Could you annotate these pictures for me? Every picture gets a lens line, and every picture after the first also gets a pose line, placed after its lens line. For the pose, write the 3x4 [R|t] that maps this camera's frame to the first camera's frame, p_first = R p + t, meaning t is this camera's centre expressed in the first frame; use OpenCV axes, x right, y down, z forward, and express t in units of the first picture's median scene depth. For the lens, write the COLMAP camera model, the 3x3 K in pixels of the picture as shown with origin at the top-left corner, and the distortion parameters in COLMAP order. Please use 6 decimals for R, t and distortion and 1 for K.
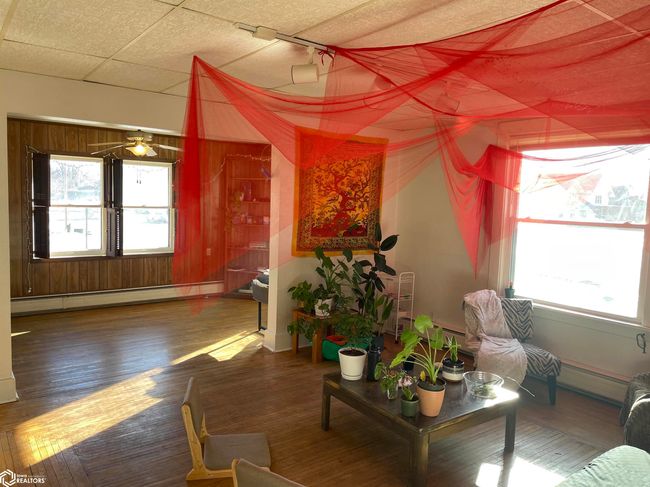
lens RADIAL K [[495.2, 0, 323.4], [0, 495.2, 238.7], [0, 0, 1]] dist [0.051640, -0.052747]
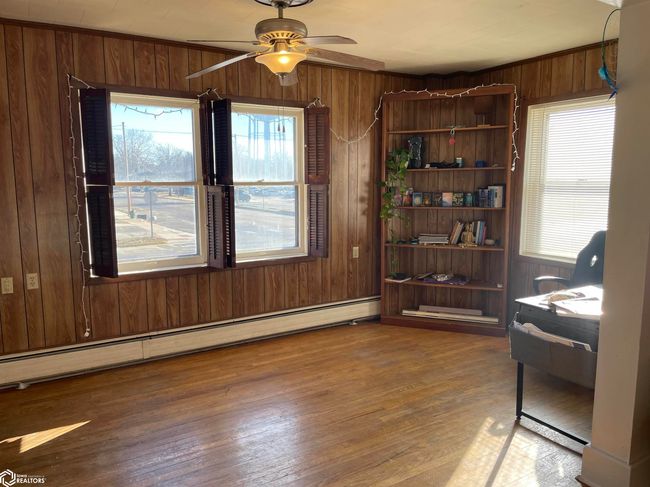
lens RADIAL K [[495.2, 0, 328.6], [0, 495.2, 243.6], [0, 0, 1]] dist [0.051640, -0.052747]
pose [[0.995354, -0.020342, -0.094108, -0.242003], [0.025235, 0.998375, 0.051099, -0.020457], [0.092915, -0.053237, 0.994250, 0.437366]]
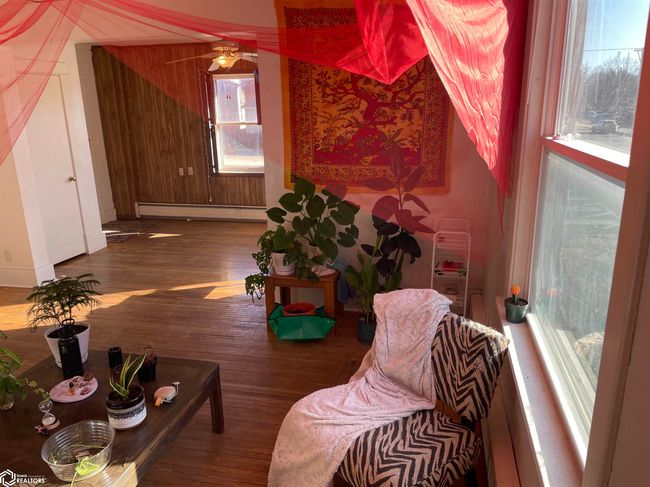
lens RADIAL K [[495.2, 0, 326.1], [0, 495.2, 247.4], [0, 0, 1]] dist [0.051640, -0.052747]
pose [[0.640024, 0.167098, -0.749965, 0.439241], [-0.020533, 0.979437, 0.200703, -0.024097], [0.768080, -0.113055, 0.630295, 0.443122]]
